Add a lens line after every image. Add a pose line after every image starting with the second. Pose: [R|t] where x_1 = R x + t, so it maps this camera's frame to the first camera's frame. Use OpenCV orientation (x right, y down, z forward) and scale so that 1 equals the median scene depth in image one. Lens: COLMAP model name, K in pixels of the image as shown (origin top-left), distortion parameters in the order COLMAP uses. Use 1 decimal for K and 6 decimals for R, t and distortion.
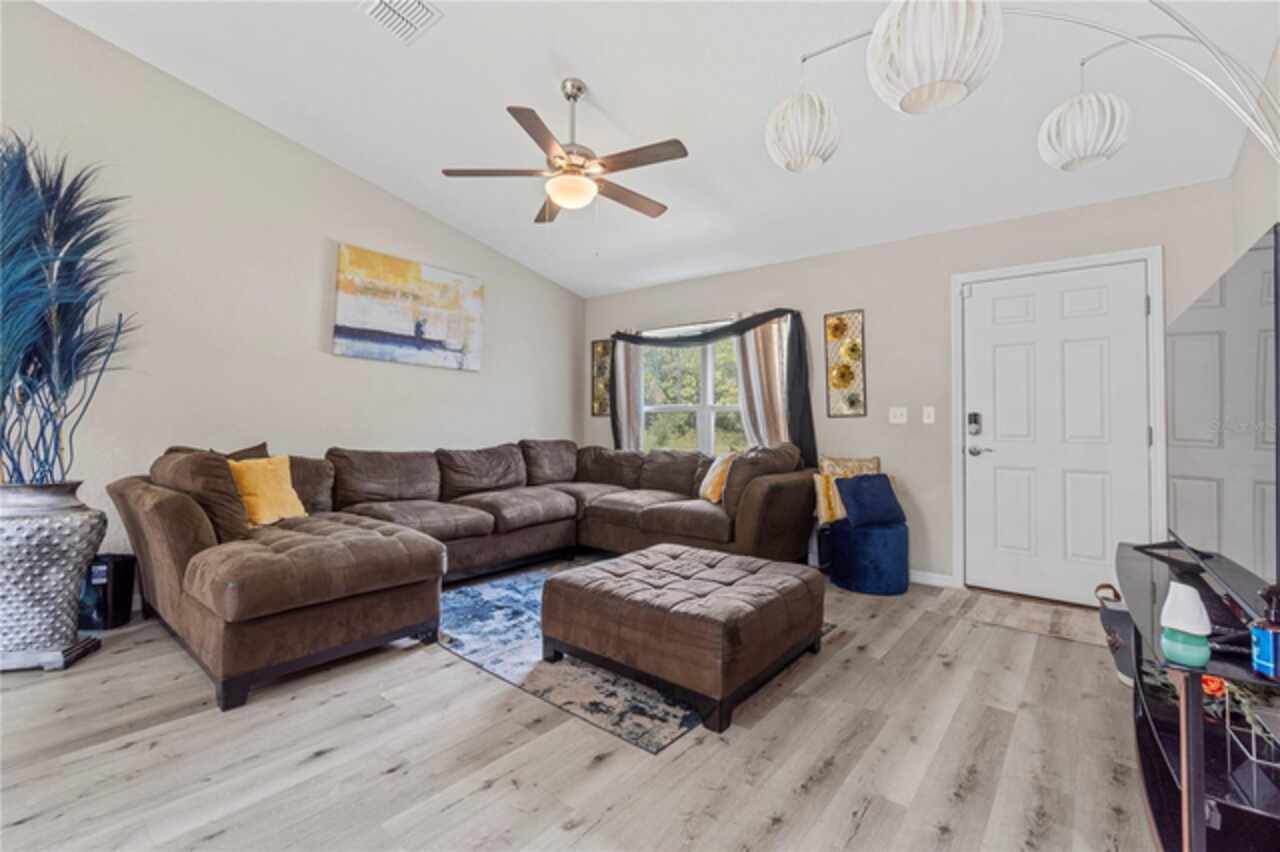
lens RADIAL K [[560.4, 0, 639.6], [0, 560.4, 414.9], [0, 0, 1]] dist [-0.001781, -0.000226]
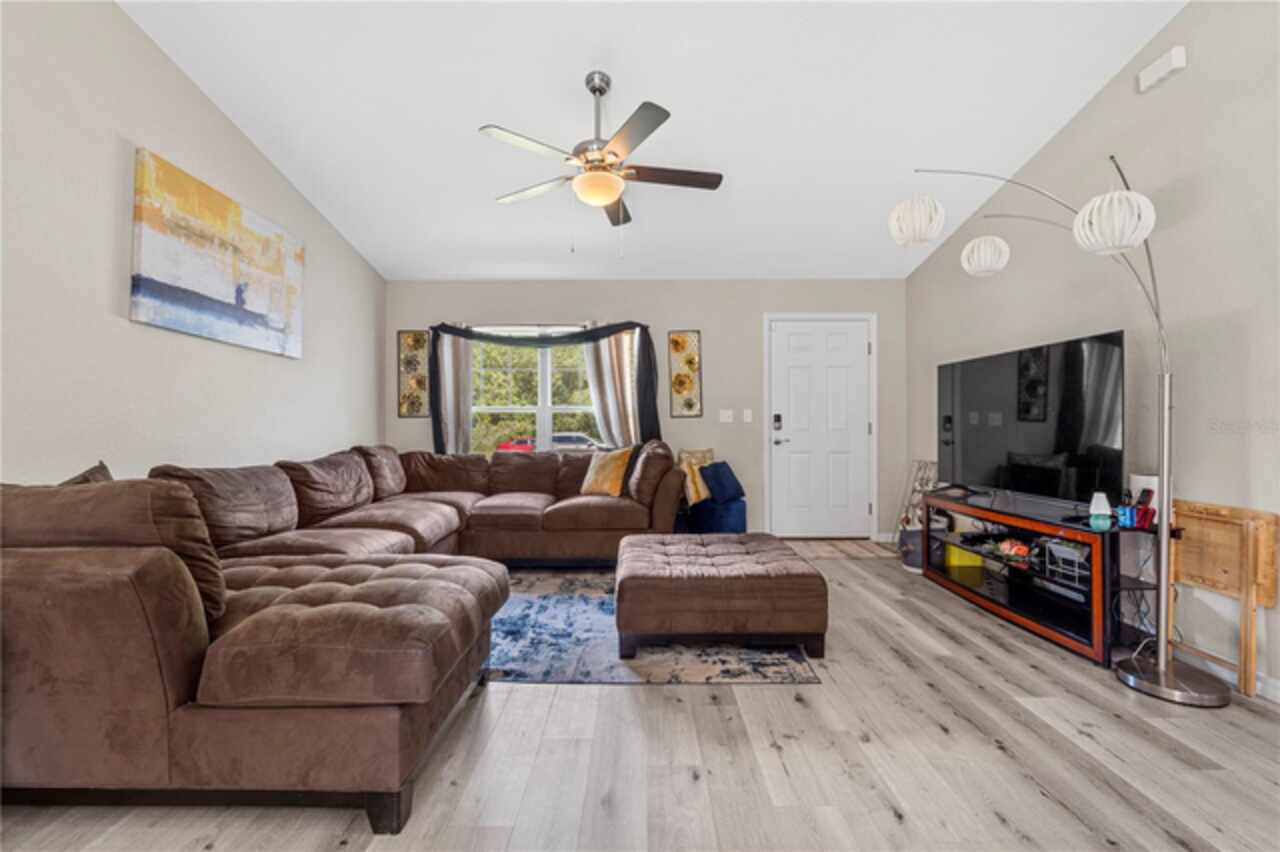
lens RADIAL K [[551.4, 0, 640.0], [0, 551.4, 426.0], [0, 0, 1]] dist [-0.002768, -0.000559]
pose [[0.768123, -0.011876, 0.640192, -0.496332], [0.000668, 0.999842, 0.017747, 0.001105], [-0.640302, -0.013204, 0.768010, 0.144208]]
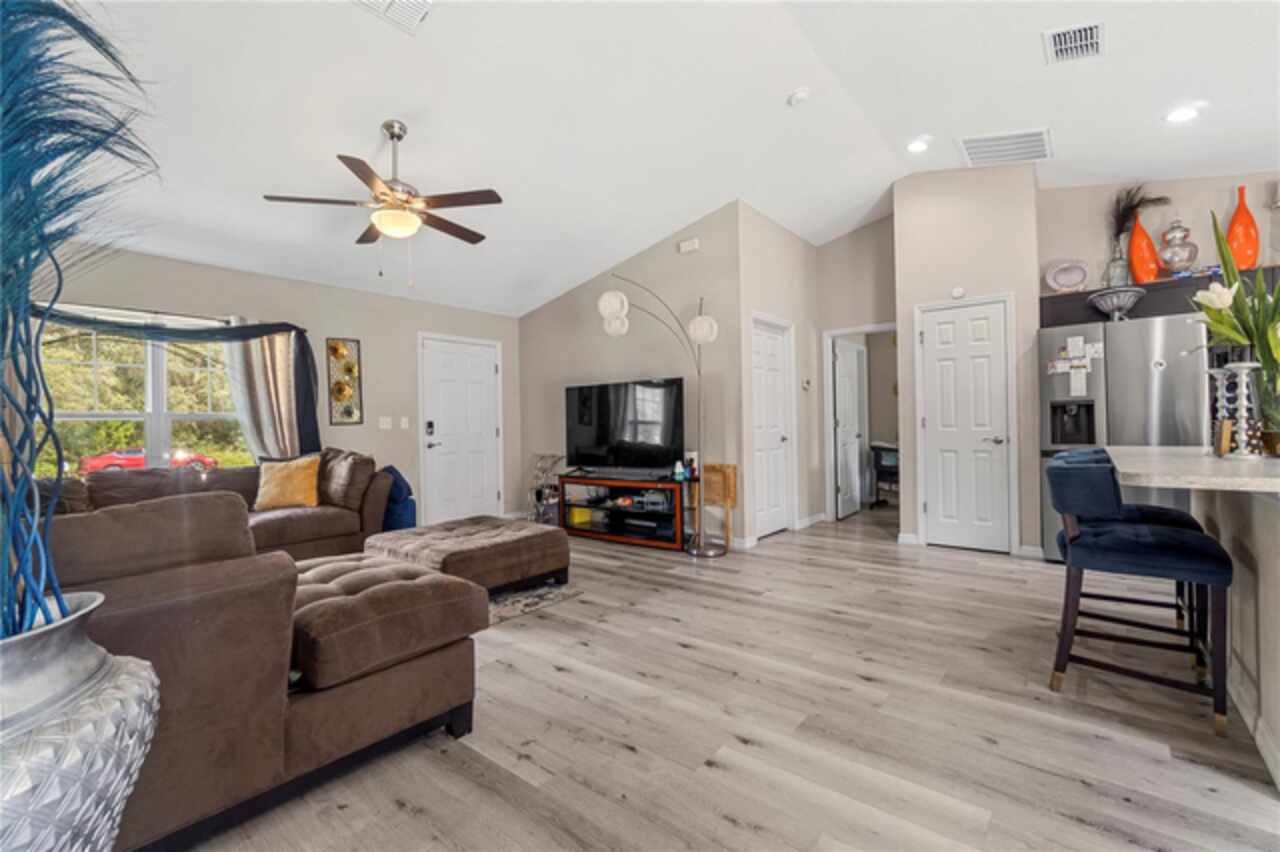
lens RADIAL K [[551.4, 0, 640.0], [0, 551.4, 426.0], [0, 0, 1]] dist [-0.002768, -0.000559]
pose [[-0.008990, -0.008267, 0.999925, -0.881459], [0.007185, 0.999939, 0.008331, 0.001131], [-0.999934, 0.007259, -0.008930, 0.375017]]
